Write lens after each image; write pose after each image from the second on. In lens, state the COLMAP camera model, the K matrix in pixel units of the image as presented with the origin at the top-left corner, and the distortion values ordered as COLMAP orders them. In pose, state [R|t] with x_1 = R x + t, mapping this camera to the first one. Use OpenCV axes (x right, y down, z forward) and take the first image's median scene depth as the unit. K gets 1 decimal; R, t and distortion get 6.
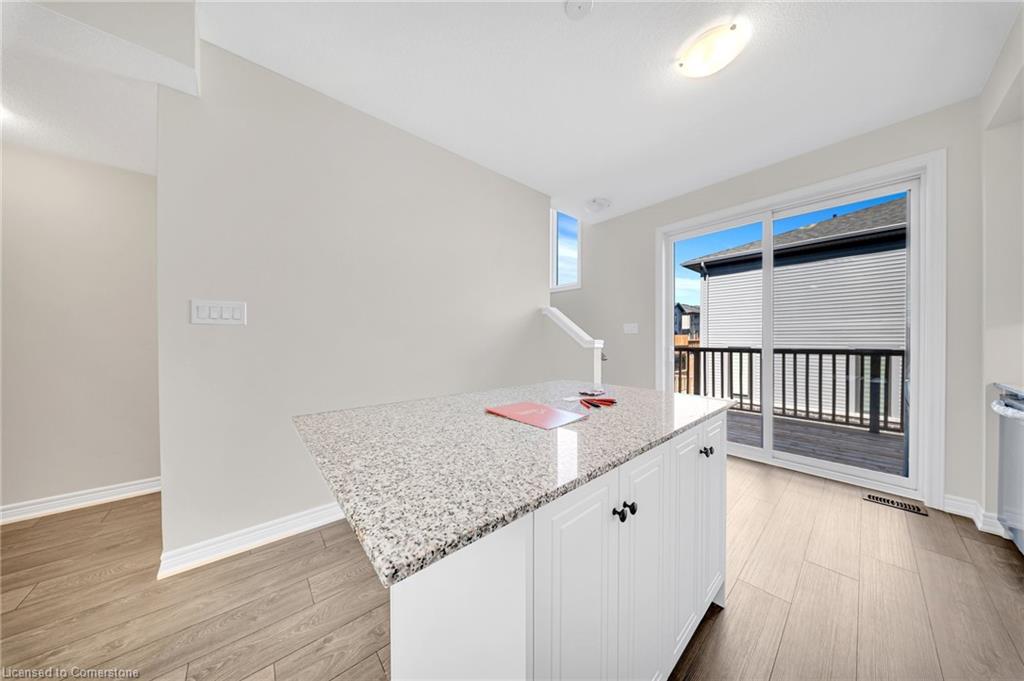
lens RADIAL K [[303.6, 0, 504.9], [0, 303.6, 341.8], [0, 0, 1]] dist [-0.001522, -0.000003]
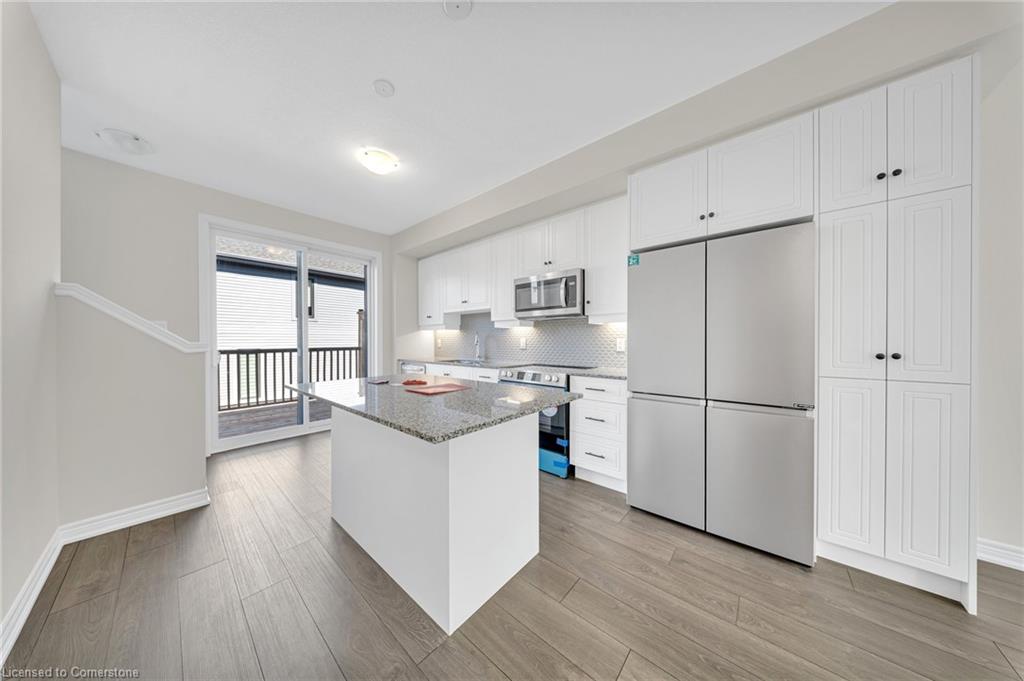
lens RADIAL K [[300.4, 0, 490.1], [0, 300.4, 341.8], [0, 0, 1]] dist [0.000180, 0.000018]
pose [[-0.121916, -0.002872, 0.992536, -0.406838], [0.006309, 0.999973, 0.003669, -0.004931], [-0.992520, 0.006709, -0.121894, 0.258989]]
